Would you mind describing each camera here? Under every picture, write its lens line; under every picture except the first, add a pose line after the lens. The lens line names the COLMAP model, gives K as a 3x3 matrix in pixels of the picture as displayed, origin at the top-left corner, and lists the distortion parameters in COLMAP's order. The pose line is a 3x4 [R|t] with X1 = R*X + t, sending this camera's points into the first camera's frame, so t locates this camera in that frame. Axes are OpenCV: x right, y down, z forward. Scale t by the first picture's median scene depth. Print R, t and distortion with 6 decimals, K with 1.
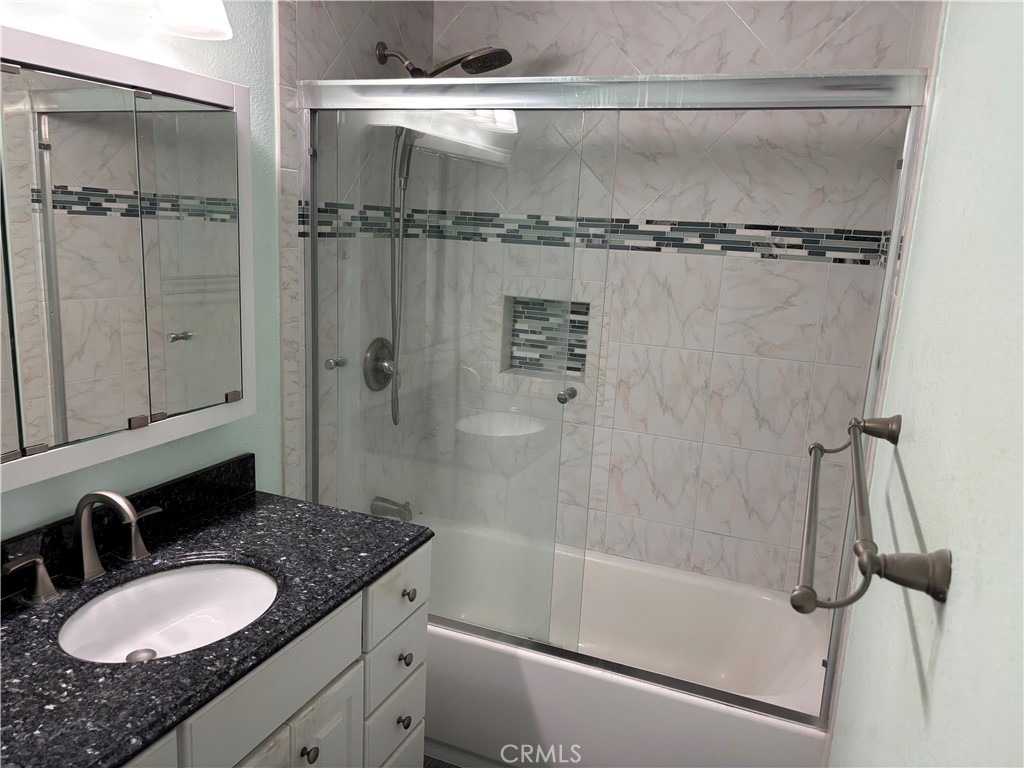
lens RADIAL K [[765.2, 0, 509.2], [0, 765.2, 386.9], [0, 0, 1]] dist [0.003163, 0.000060]
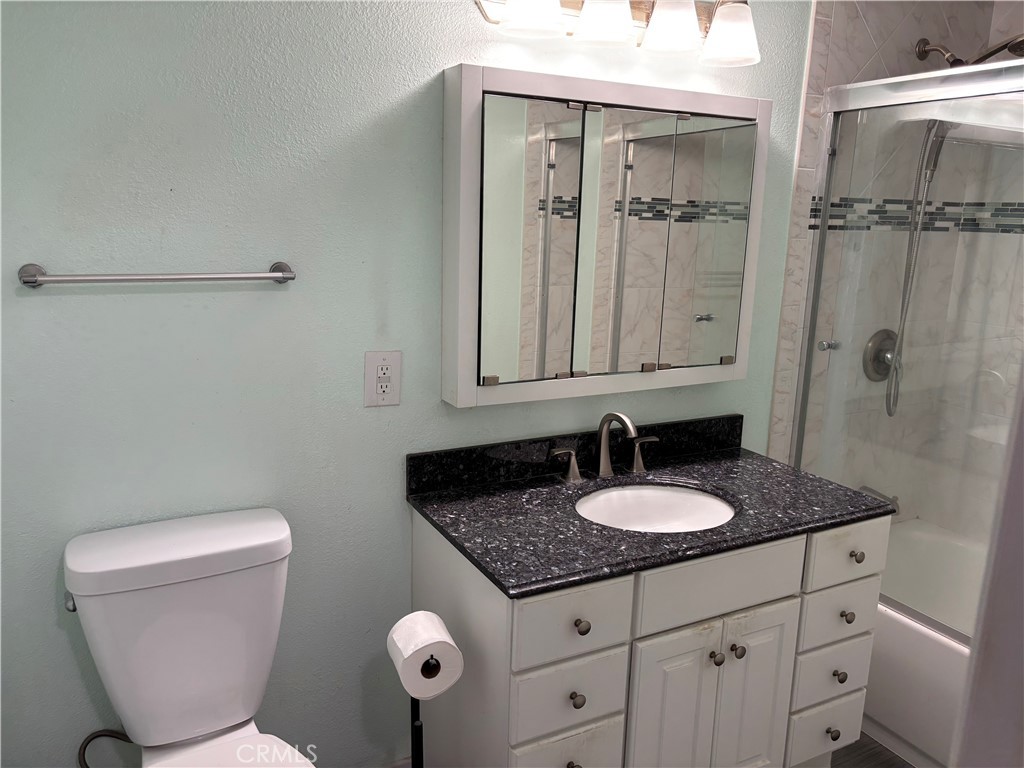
lens RADIAL K [[765.2, 0, 509.2], [0, 765.2, 386.9], [0, 0, 1]] dist [0.003163, 0.000060]
pose [[0.765147, 0.108397, -0.634665, 0.122992], [-0.118522, 0.992594, 0.026640, 0.053248], [0.632852, 0.054838, 0.772328, -0.119489]]
